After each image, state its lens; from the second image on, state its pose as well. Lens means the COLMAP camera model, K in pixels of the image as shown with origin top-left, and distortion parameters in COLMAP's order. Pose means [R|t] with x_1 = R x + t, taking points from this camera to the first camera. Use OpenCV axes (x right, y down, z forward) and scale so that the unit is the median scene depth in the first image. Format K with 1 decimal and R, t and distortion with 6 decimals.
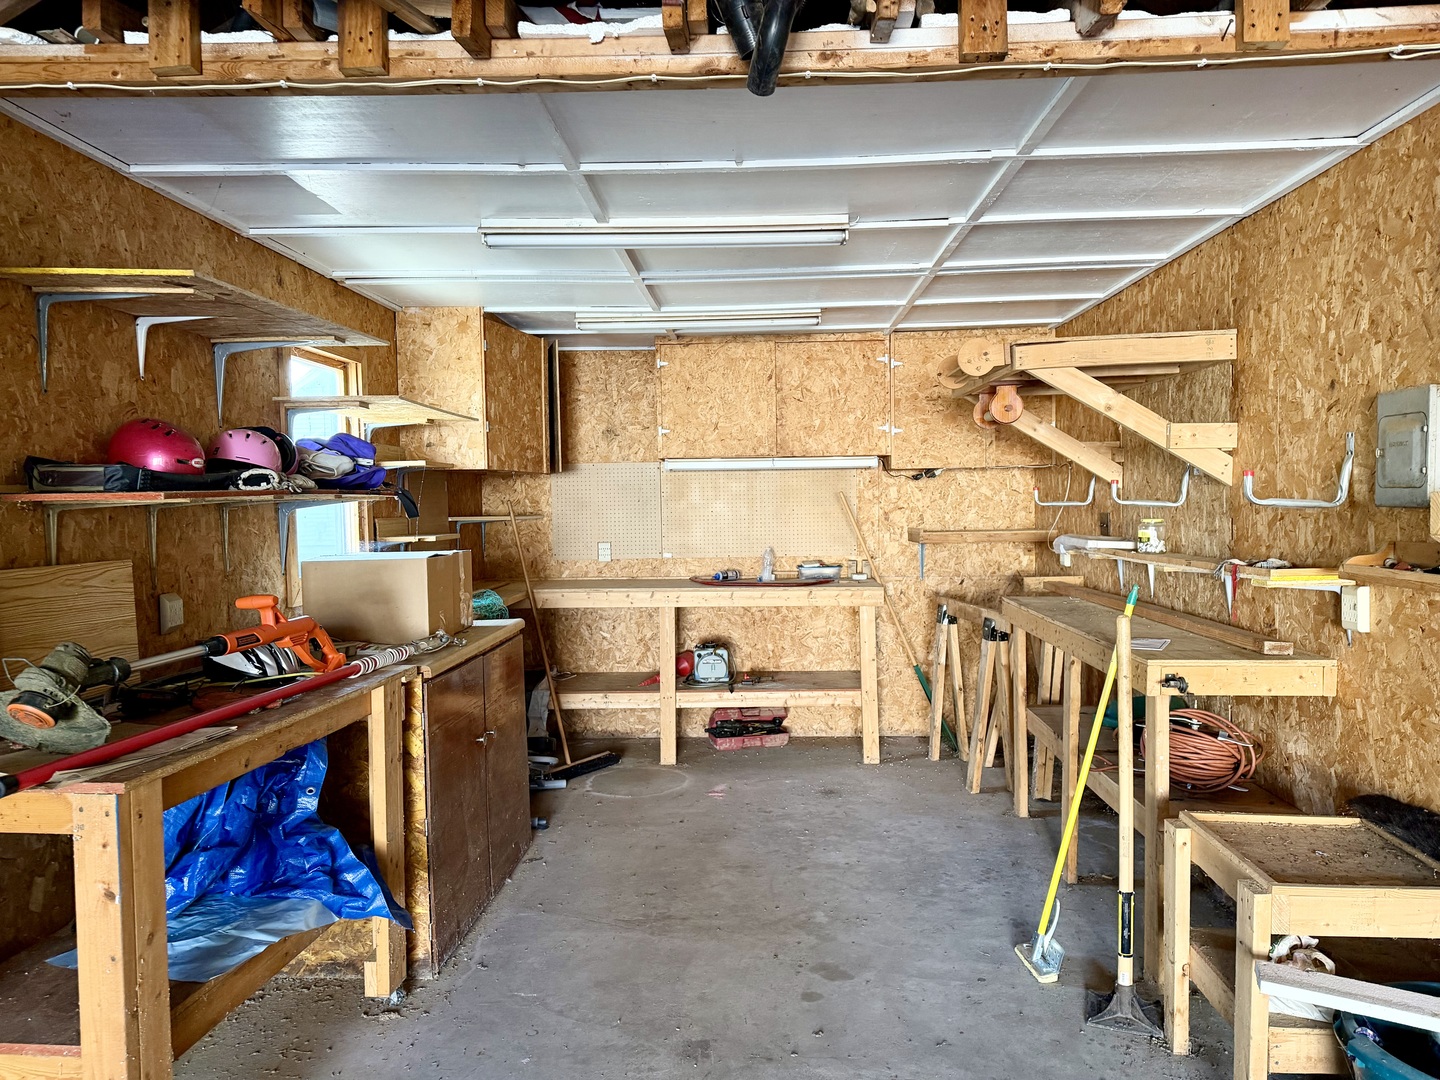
lens RADIAL K [[987.7, 0, 727.0], [0, 987.7, 546.0], [0, 0, 1]] dist [0.118985, -0.153351]
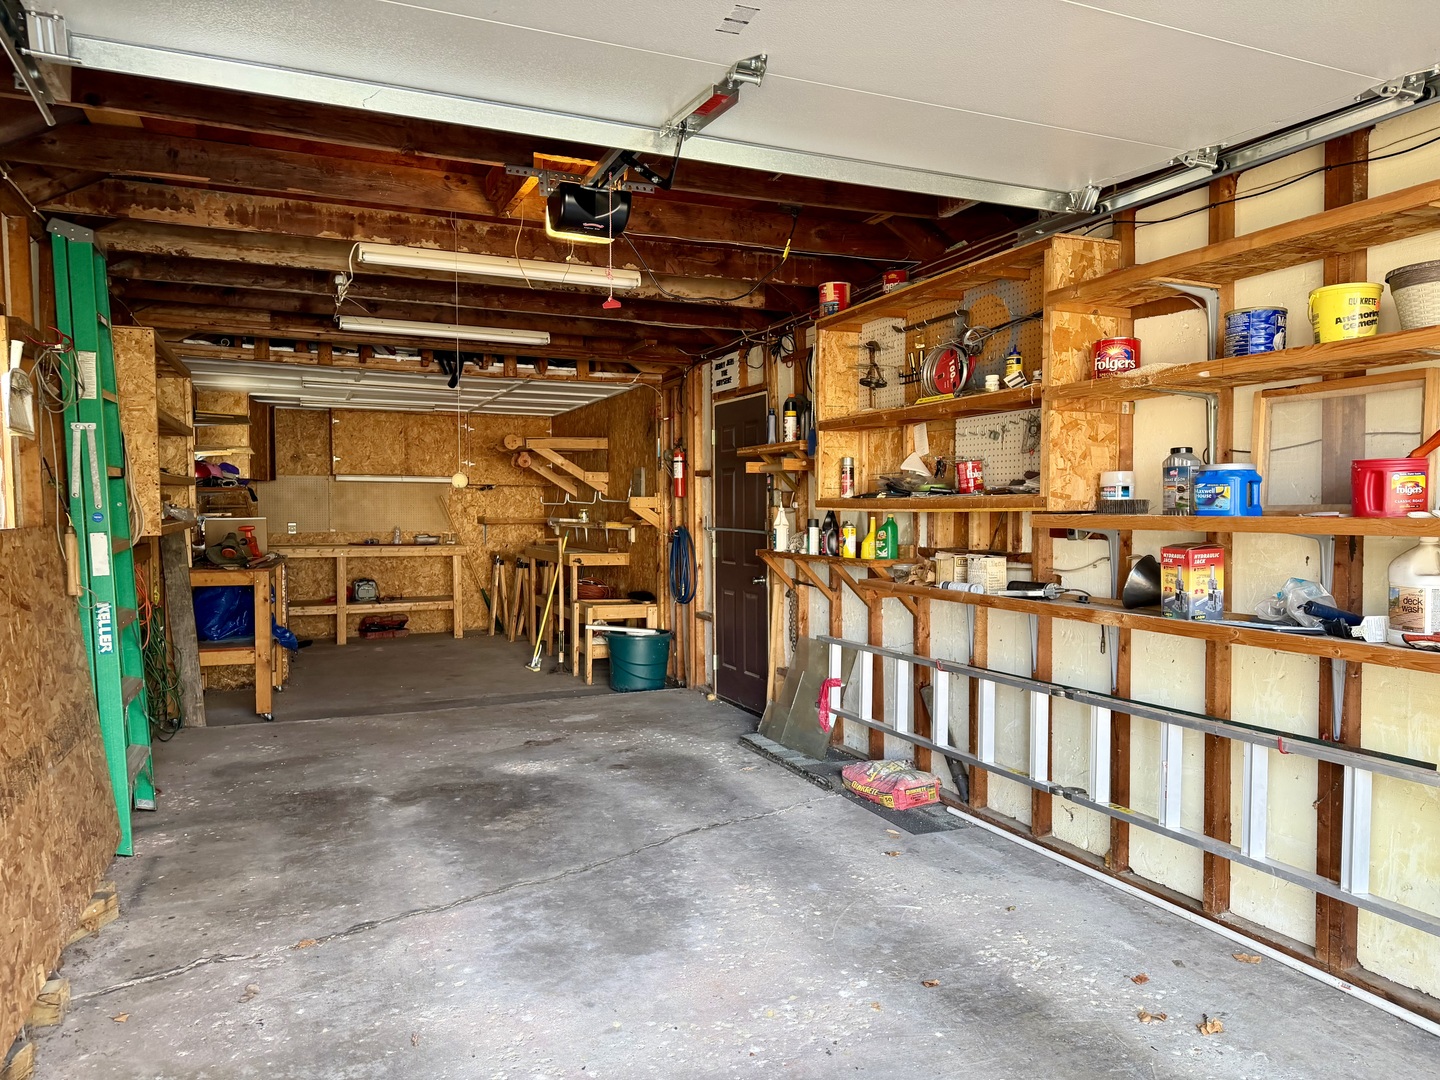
lens RADIAL K [[987.7, 0, 727.0], [0, 987.7, 546.0], [0, 0, 1]] dist [0.118985, -0.153351]
pose [[0.899681, 0.000903, 0.436547, -0.218982], [0.004668, 0.999921, -0.011687, 0.063973], [-0.436523, 0.012552, 0.899606, -0.916582]]
